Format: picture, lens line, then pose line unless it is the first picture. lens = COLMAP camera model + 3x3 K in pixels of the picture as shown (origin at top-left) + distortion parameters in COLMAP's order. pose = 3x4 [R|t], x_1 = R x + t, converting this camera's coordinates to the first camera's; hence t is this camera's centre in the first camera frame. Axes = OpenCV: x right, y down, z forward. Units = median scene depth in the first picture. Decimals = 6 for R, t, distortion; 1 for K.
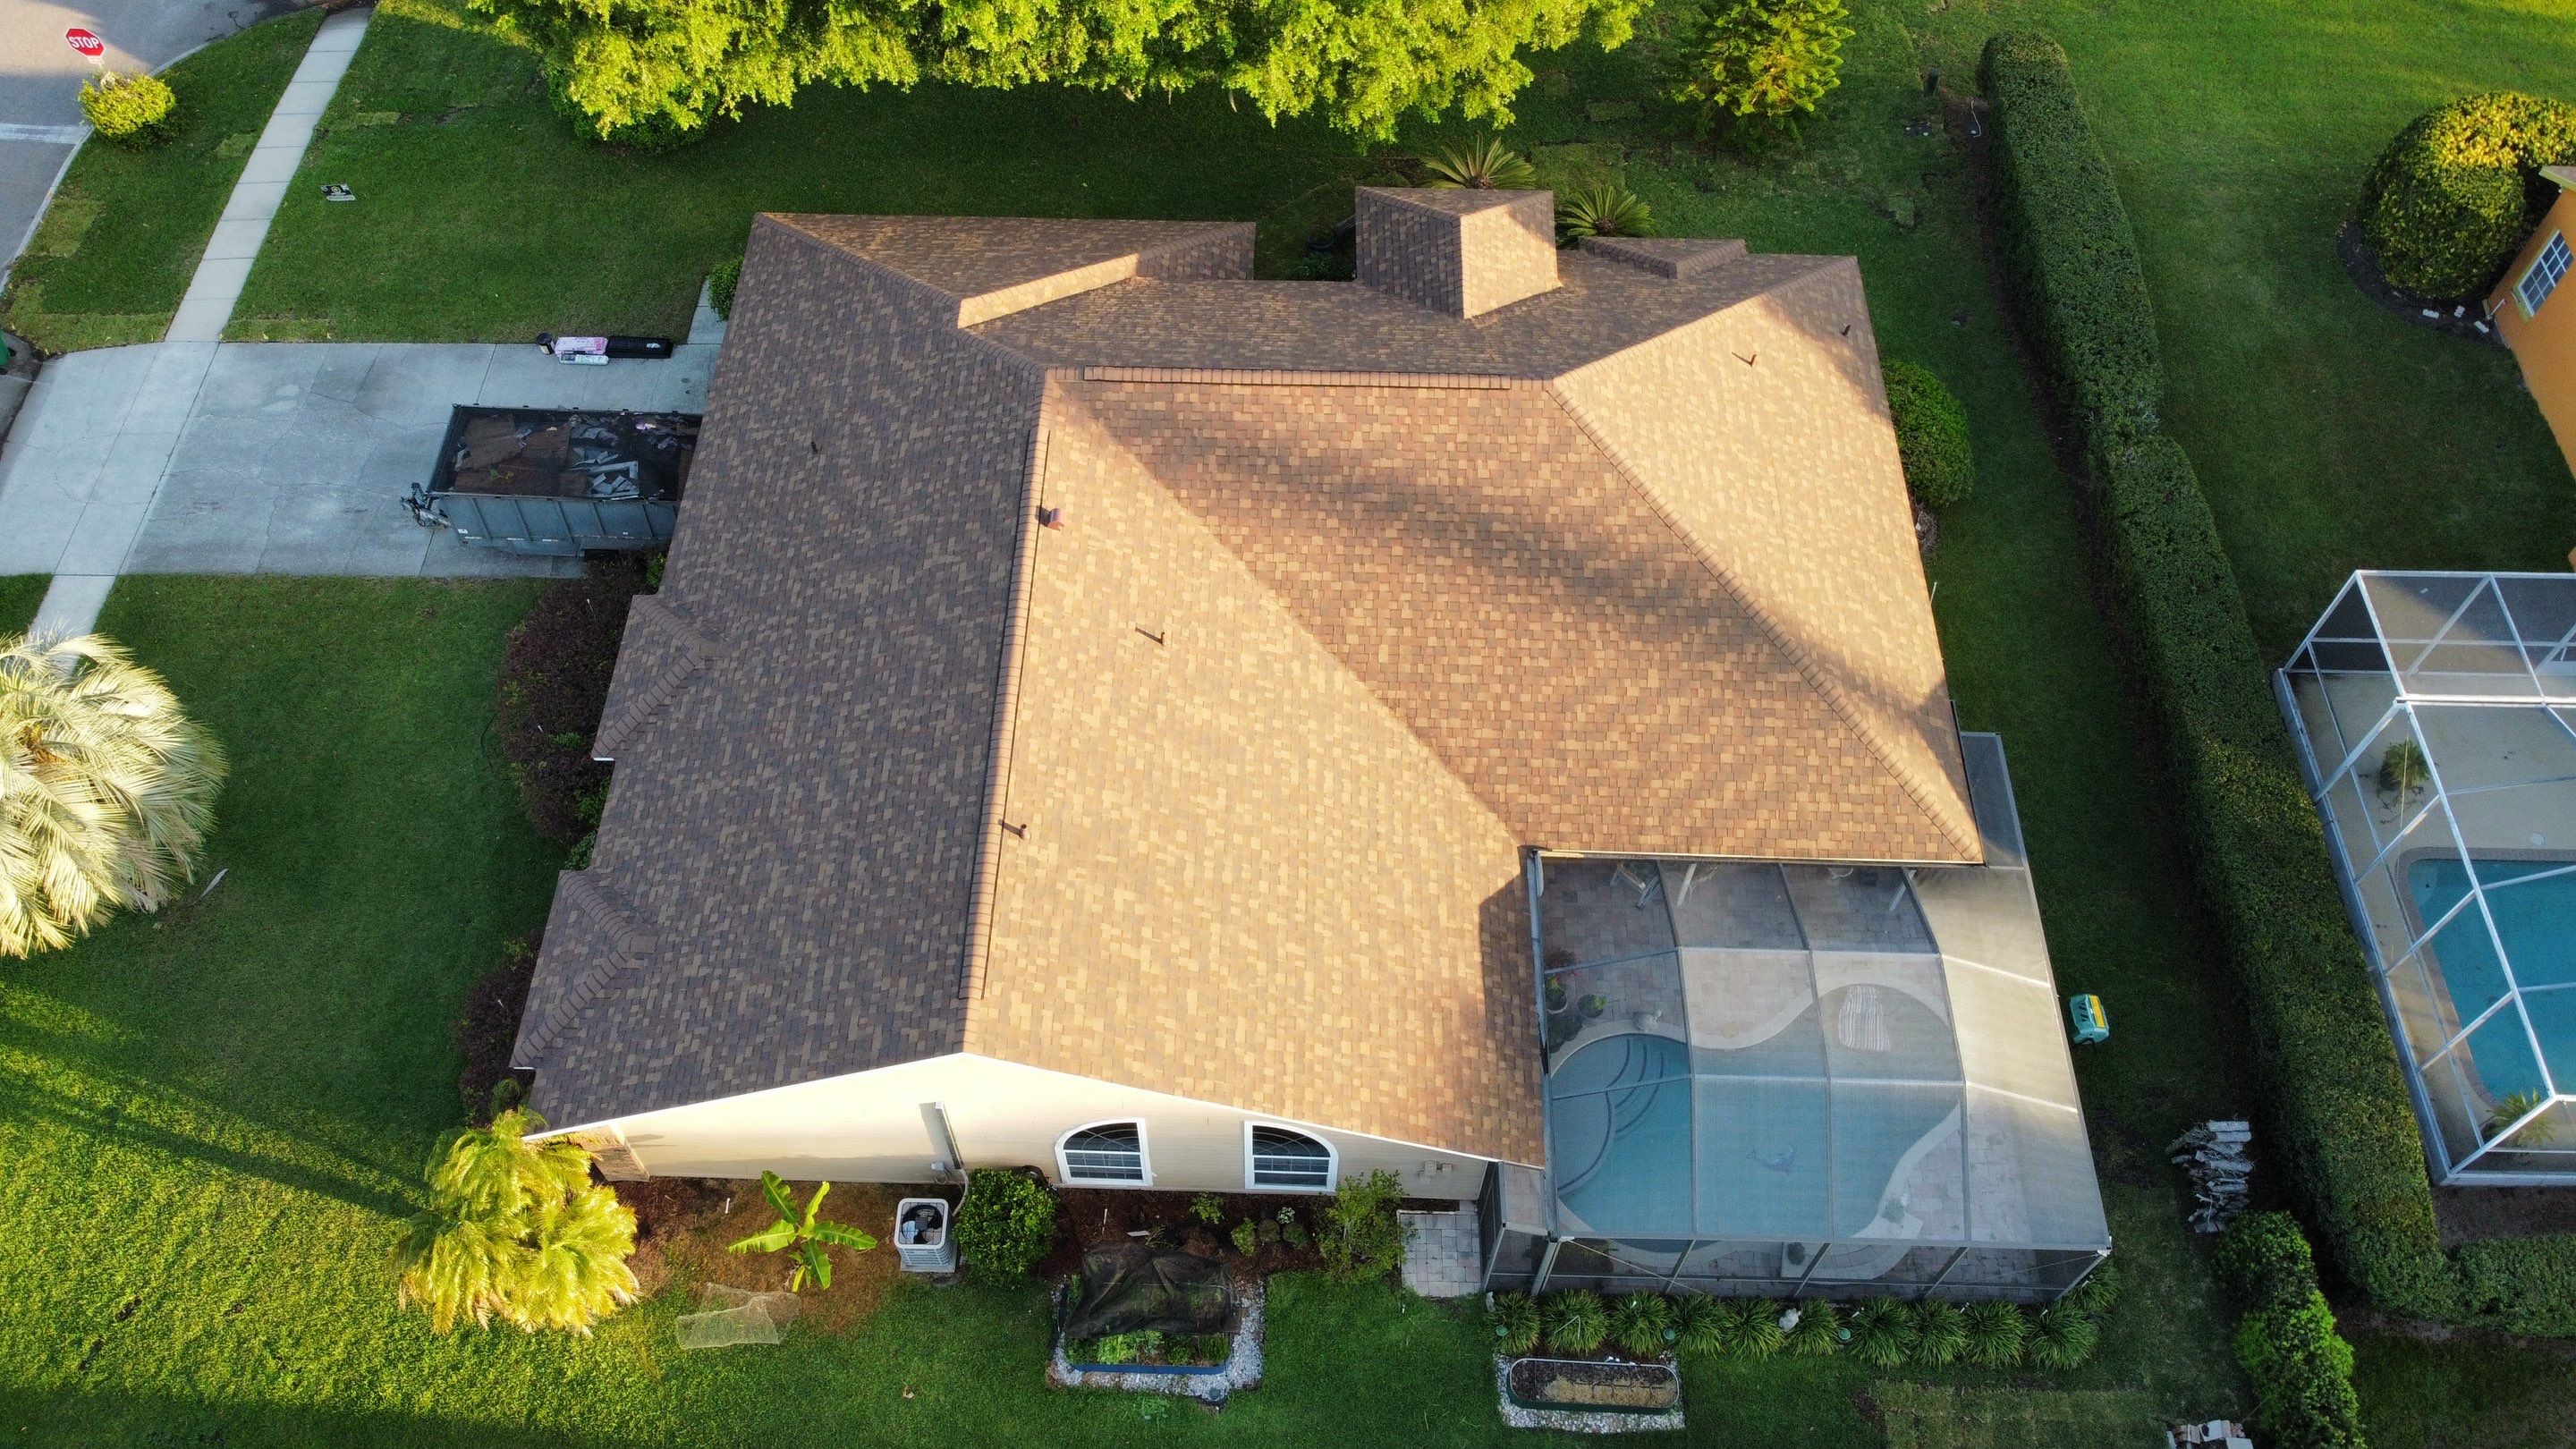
lens RADIAL K [[1999.3, 0, 1266.2], [0, 1999.3, 661.3], [0, 0, 1]] dist [-0.005029, -0.000157]
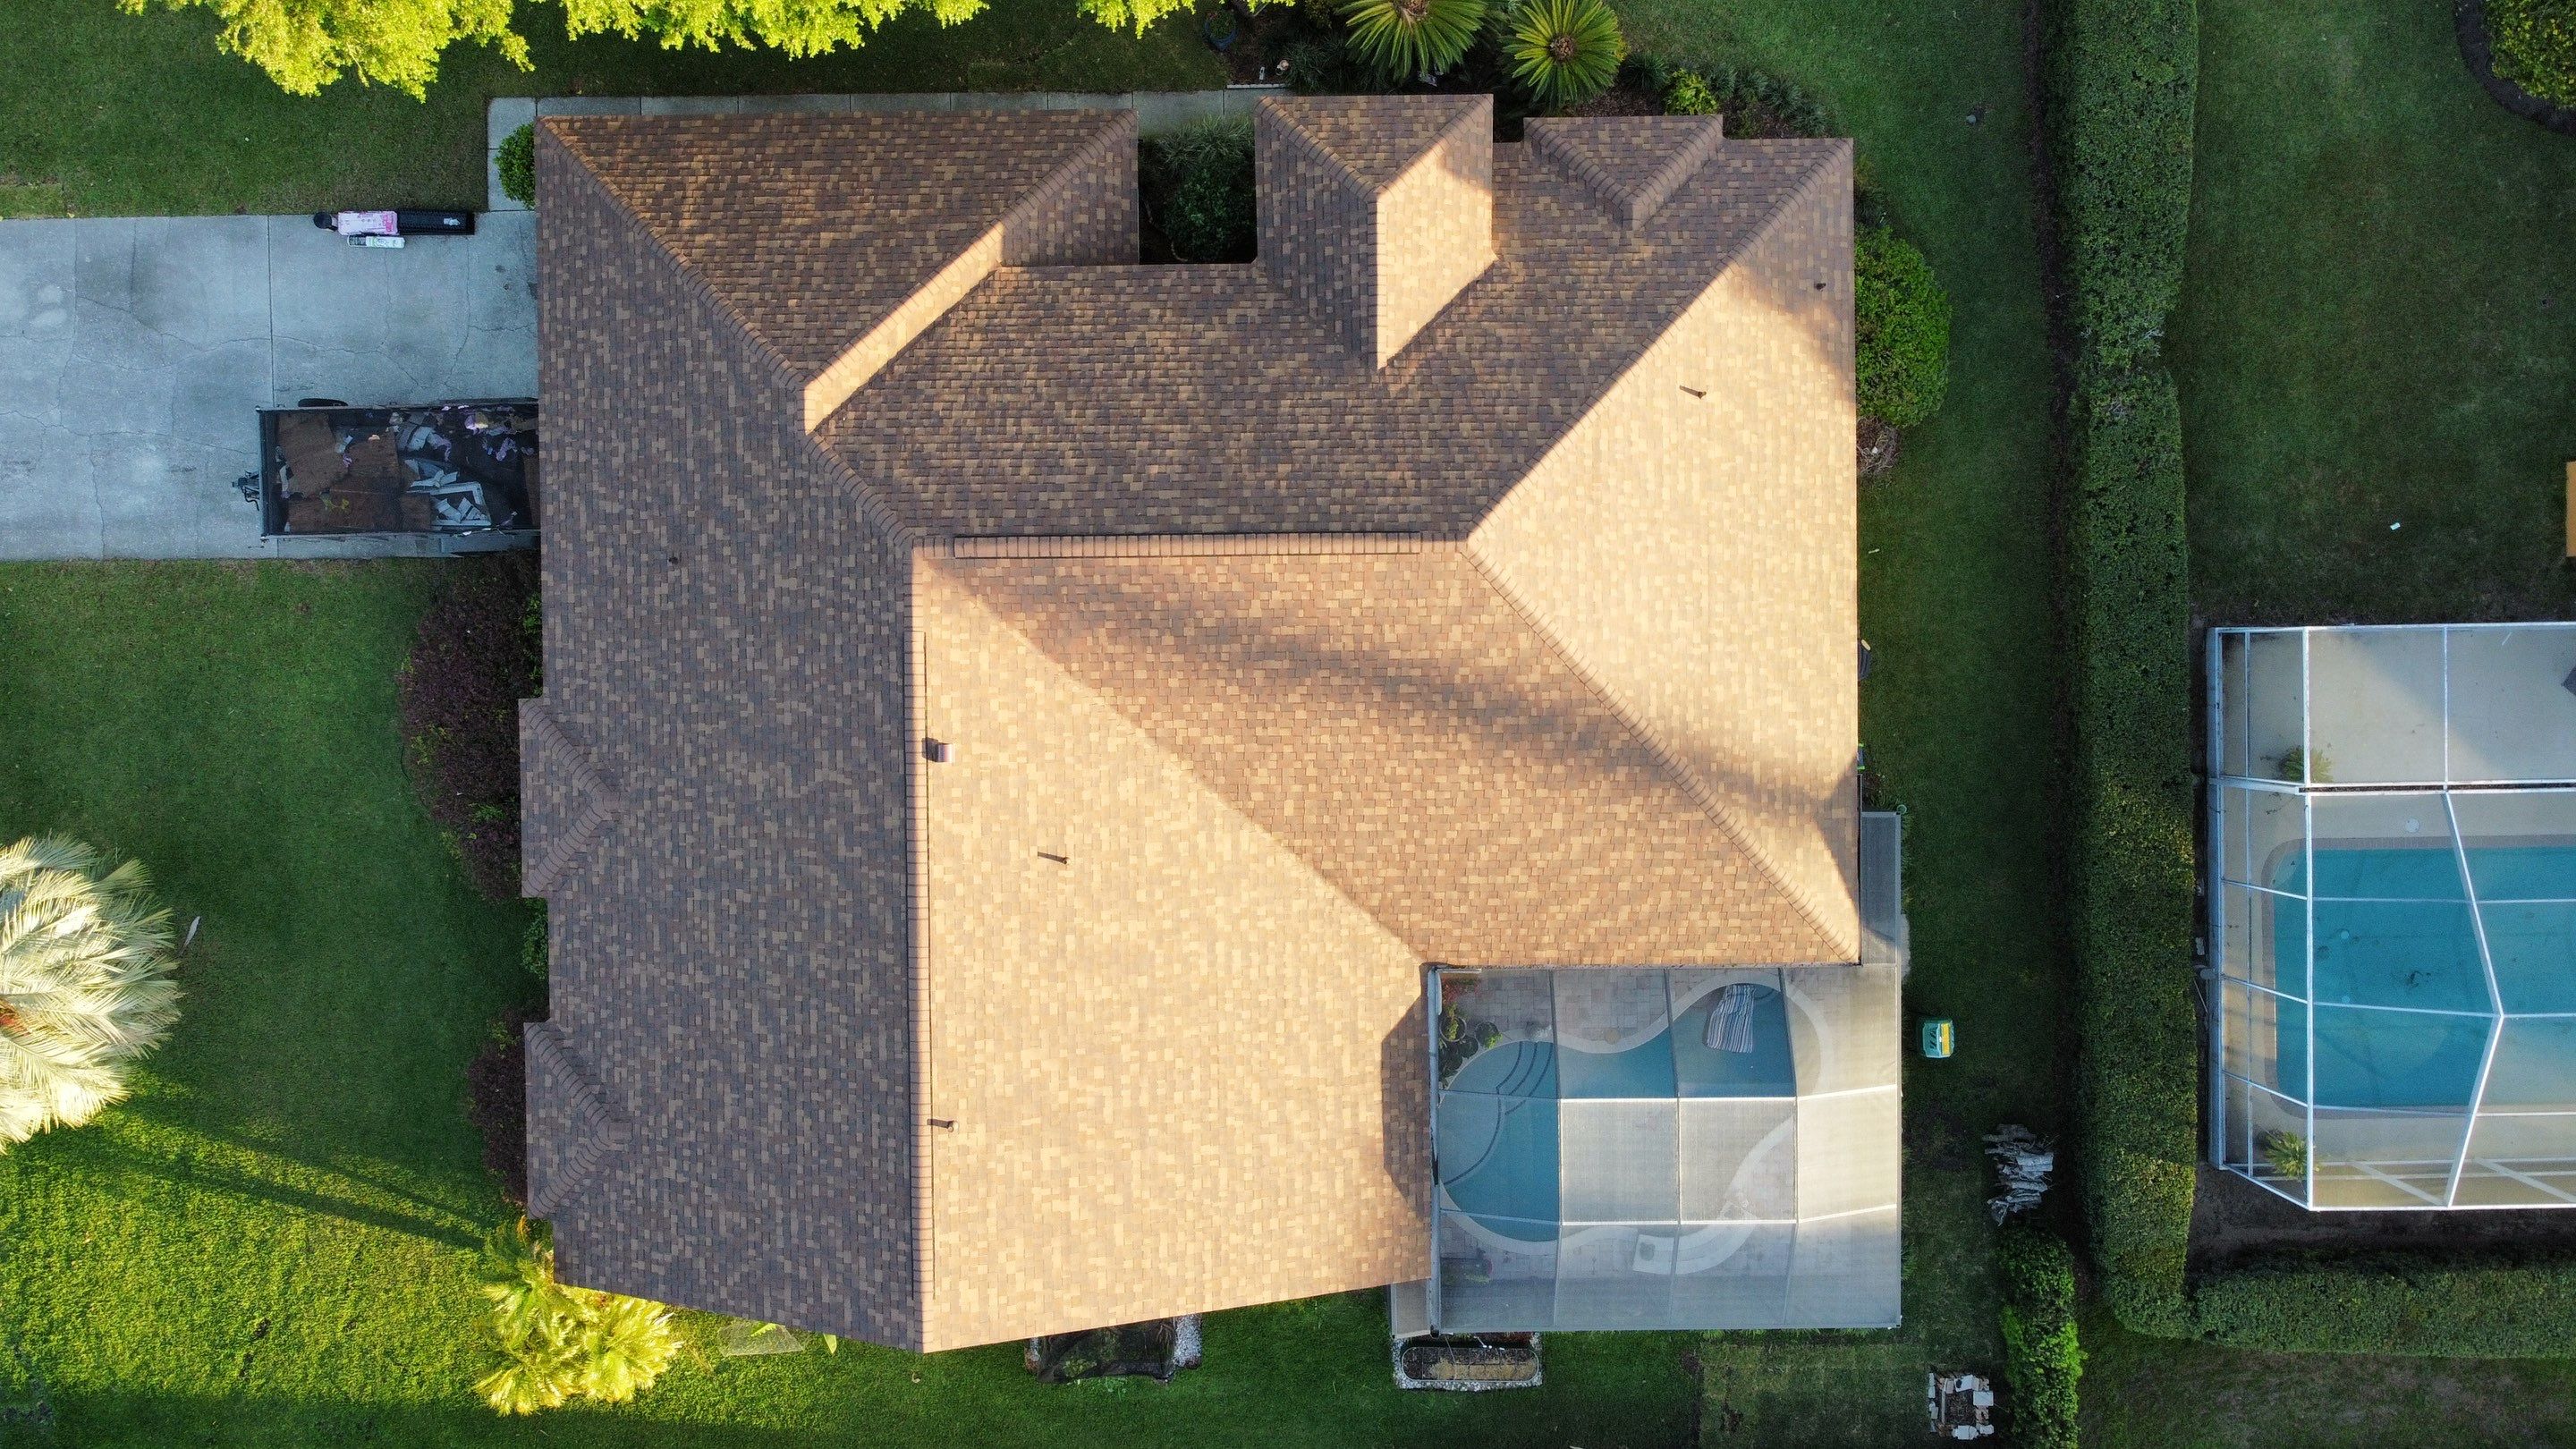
lens RADIAL K [[1999.3, 0, 1265.6], [0, 1999.3, 697.5], [0, 0, 1]] dist [-0.005029, -0.000157]
pose [[0.999308, -0.036514, -0.007089, 0.056910], [0.033597, 0.804290, 0.593286, -0.649098], [-0.015962, -0.593113, 0.804961, 0.233065]]
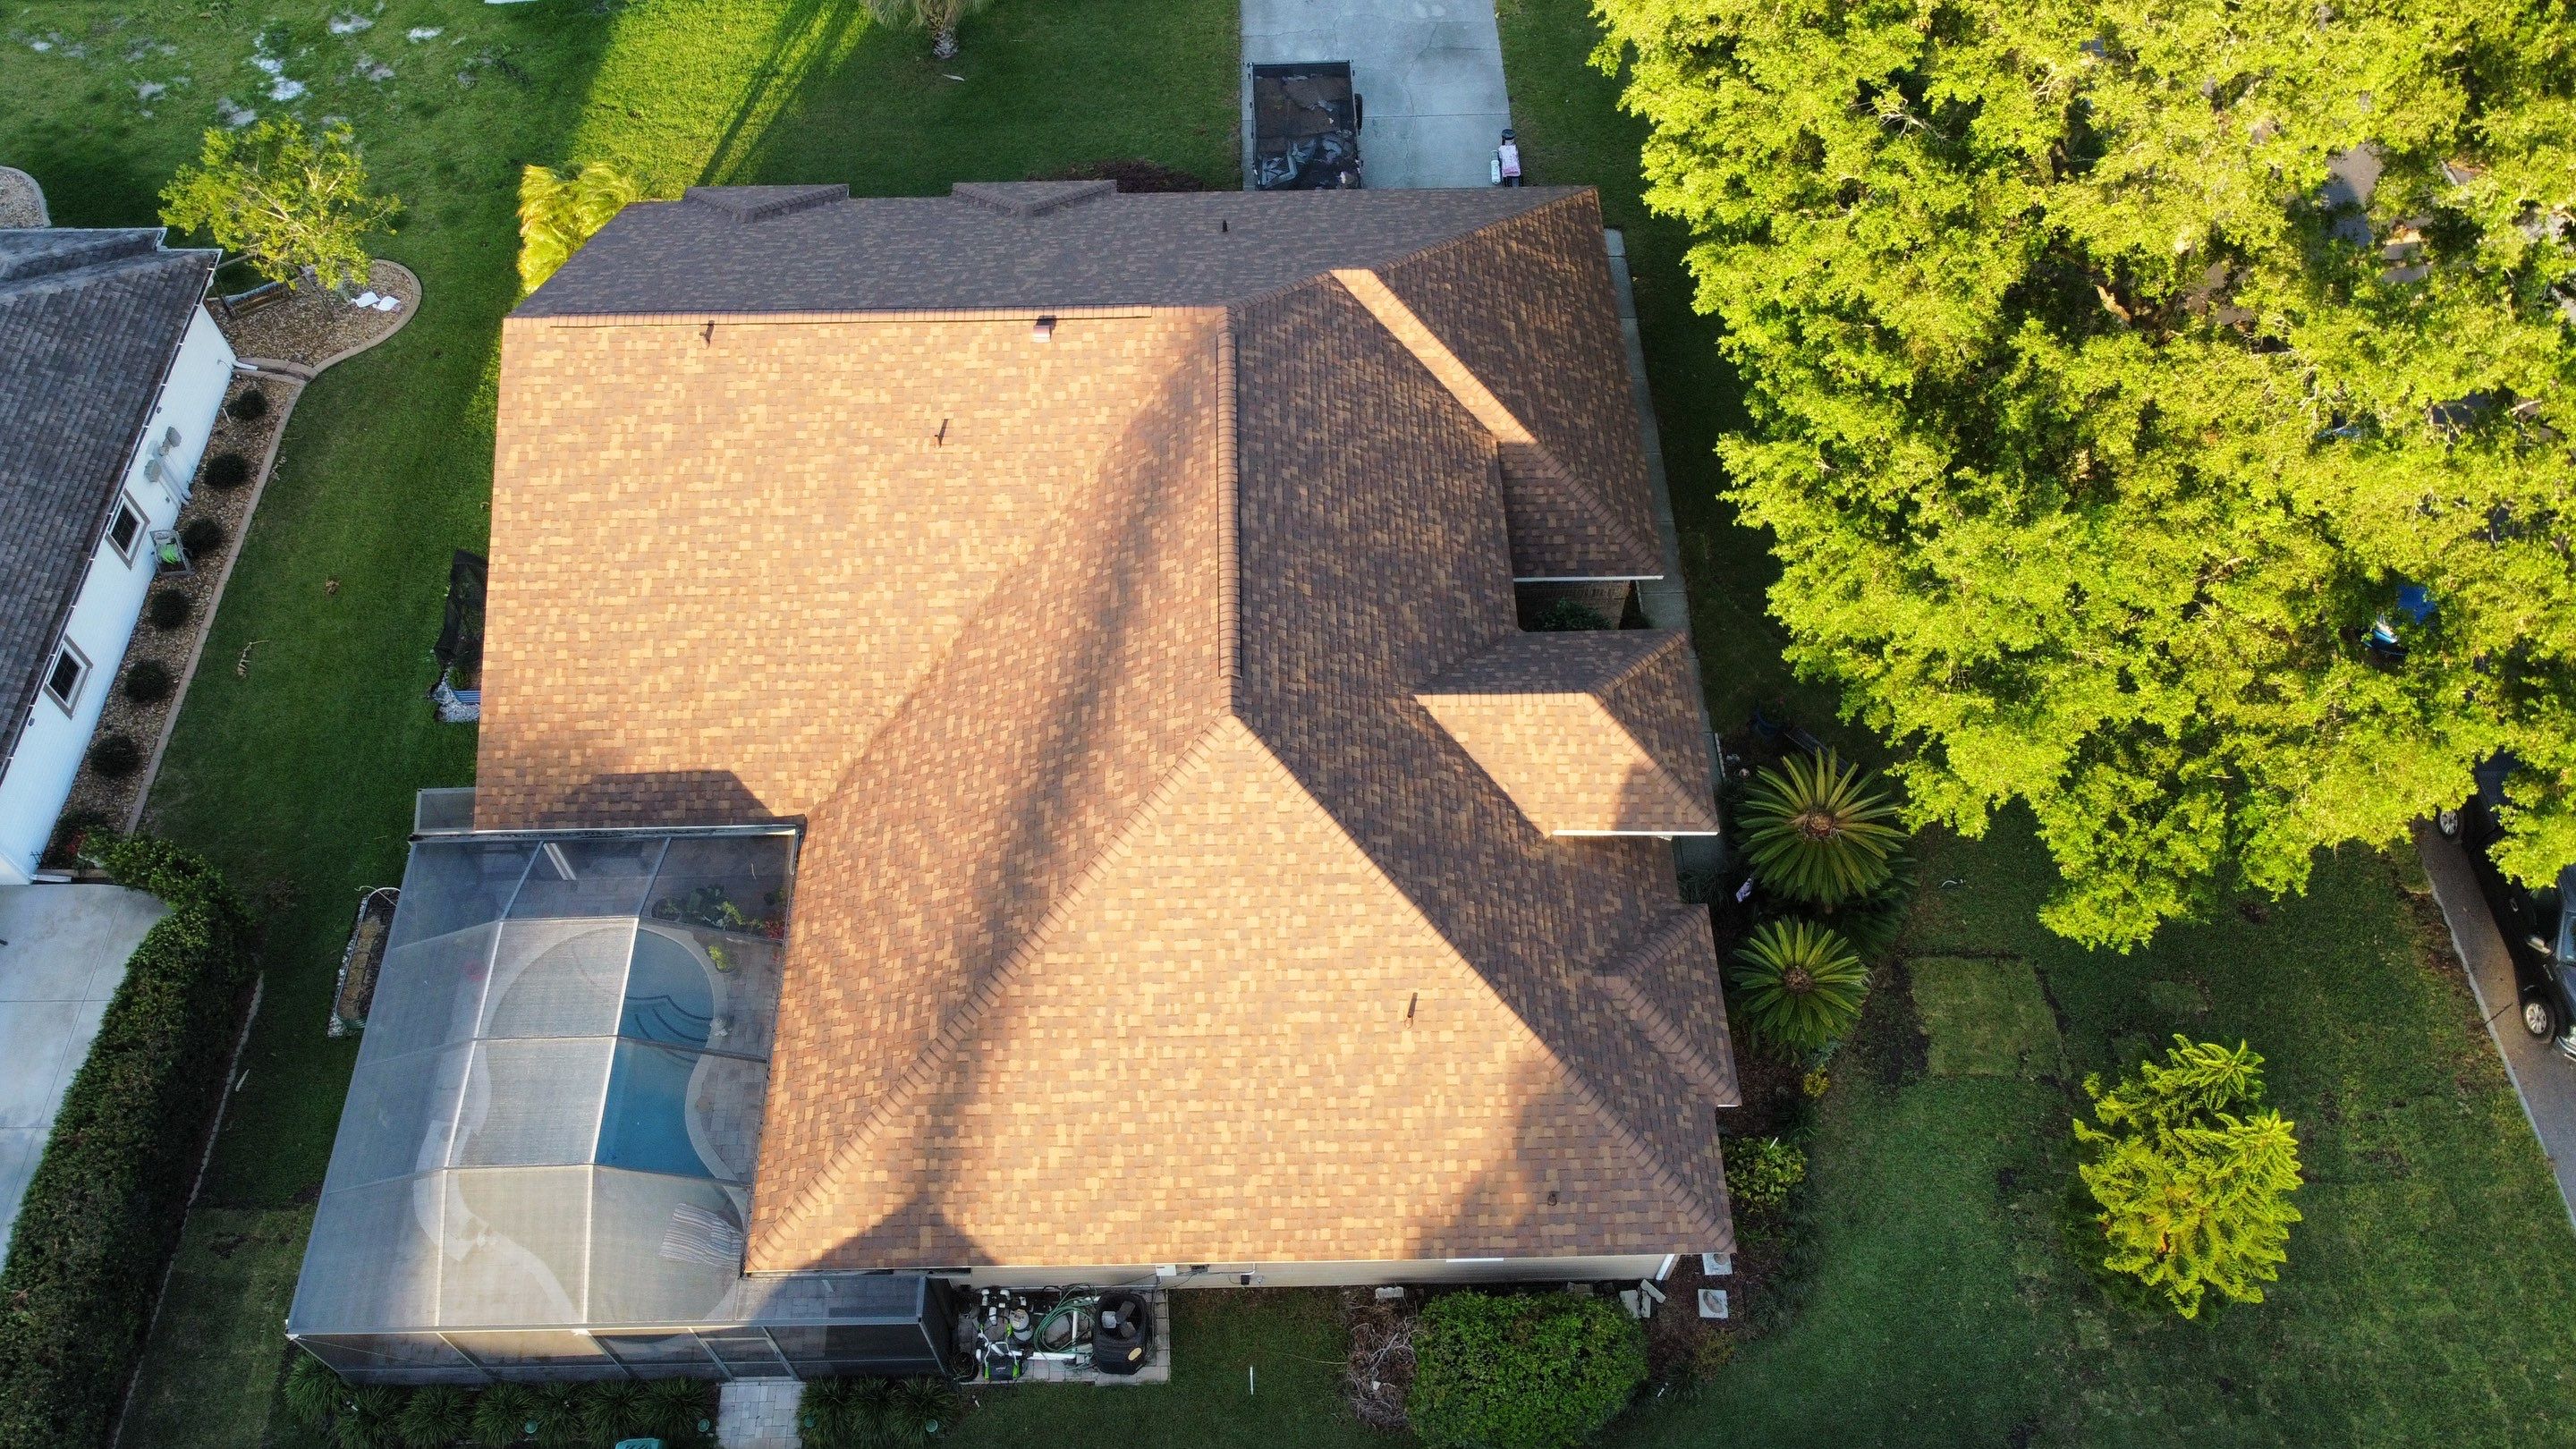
lens RADIAL K [[1999.3, 0, 1263.5], [0, 1999.3, 680.8], [0, 0, 1]] dist [-0.005029, -0.000157]
pose [[0.046049, 0.812949, -0.580512, 0.663351], [-0.810047, 0.370451, 0.454522, -0.574903], [0.584554, 0.449312, 0.675585, 0.423110]]
